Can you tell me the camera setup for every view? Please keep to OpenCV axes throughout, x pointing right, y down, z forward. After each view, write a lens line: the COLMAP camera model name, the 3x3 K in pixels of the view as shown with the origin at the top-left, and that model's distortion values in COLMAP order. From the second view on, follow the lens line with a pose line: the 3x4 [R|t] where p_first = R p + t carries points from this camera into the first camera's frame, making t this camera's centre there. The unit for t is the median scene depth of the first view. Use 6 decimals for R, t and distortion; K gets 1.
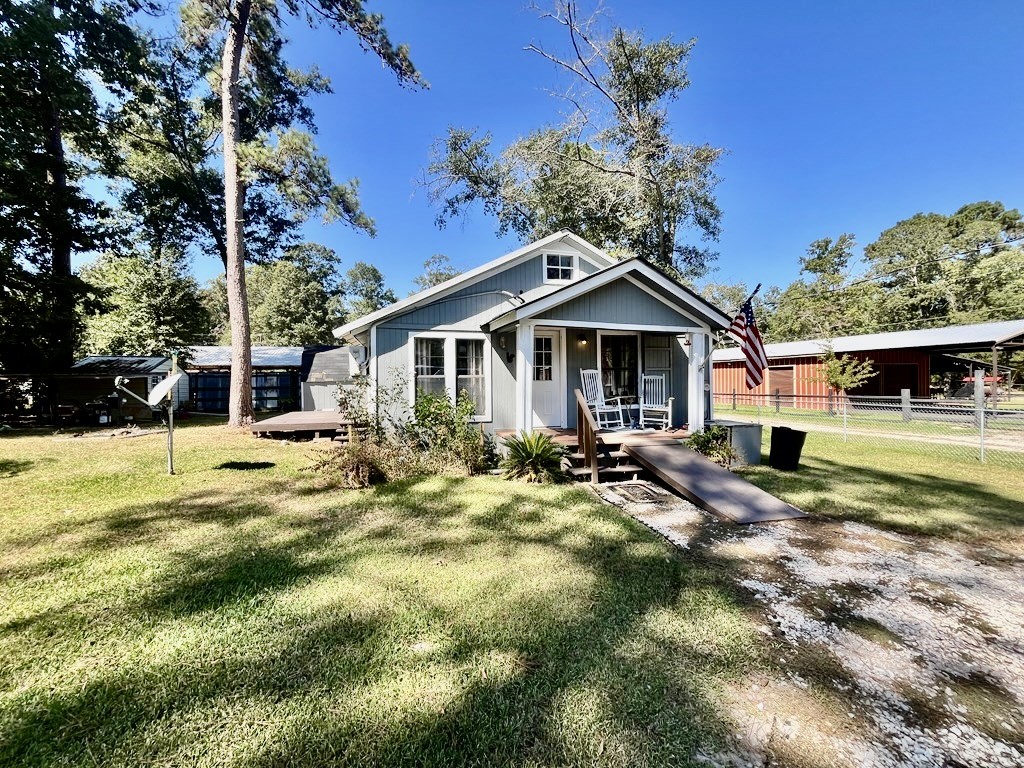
lens RADIAL K [[409.0, 0, 508.9], [0, 409.0, 386.1], [0, 0, 1]] dist [0.000732, 0.000281]
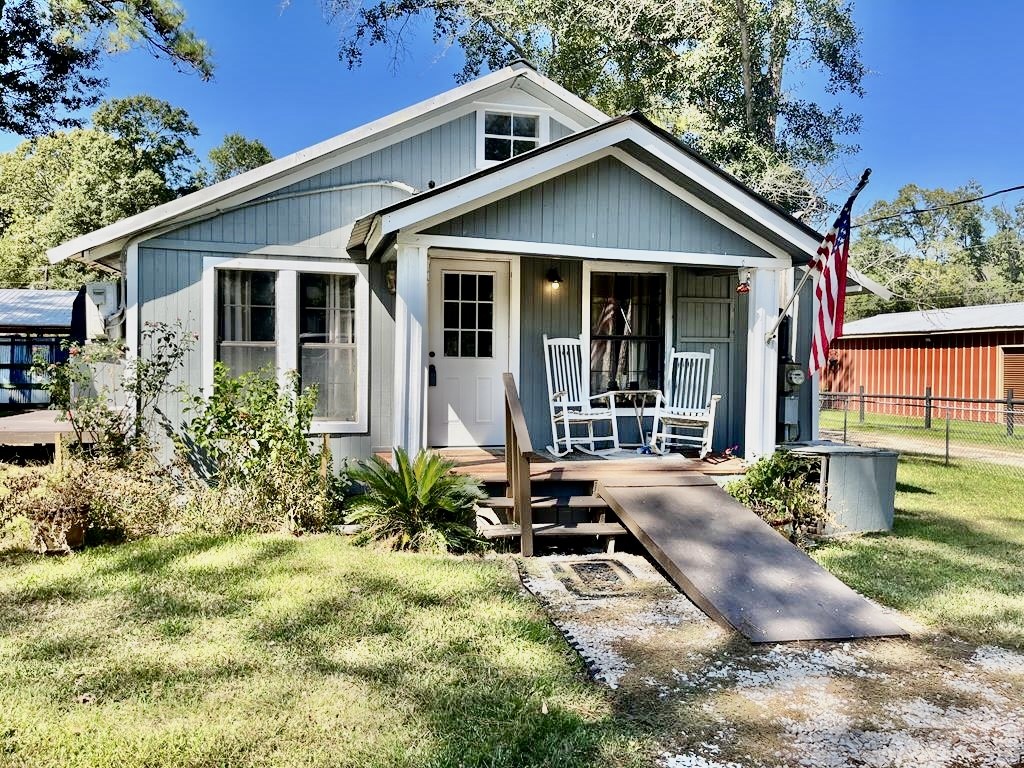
lens RADIAL K [[767.8, 0, 512.0], [0, 767.8, 384.0], [0, 0, 1]] dist [0.066325, -0.090169]
pose [[0.999447, 0.021116, -0.025703, 0.156305], [-0.020859, 0.999730, 0.010227, 0.009265], [0.025912, -0.009686, 0.999617, 0.026707]]
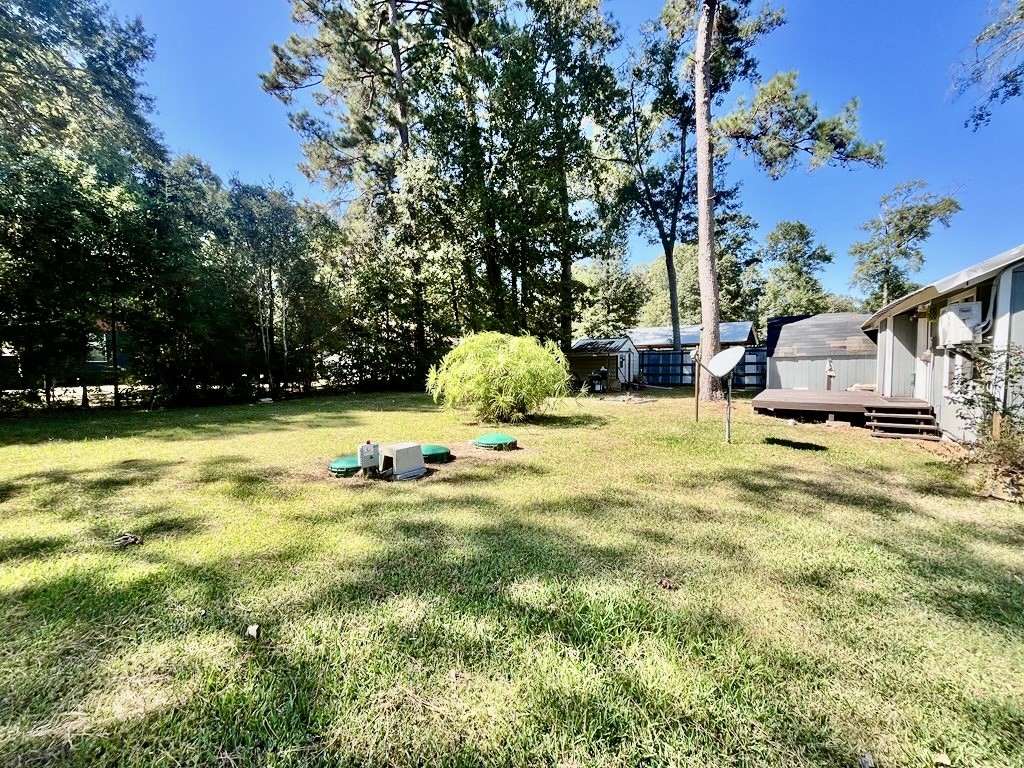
lens RADIAL K [[409.0, 0, 508.9], [0, 409.0, 386.1], [0, 0, 1]] dist [0.000732, 0.000281]
pose [[0.636790, 0.045493, -0.769694, -0.287976], [-0.004909, 0.998477, 0.054954, 0.012380], [0.771022, -0.031215, 0.636043, -0.070937]]
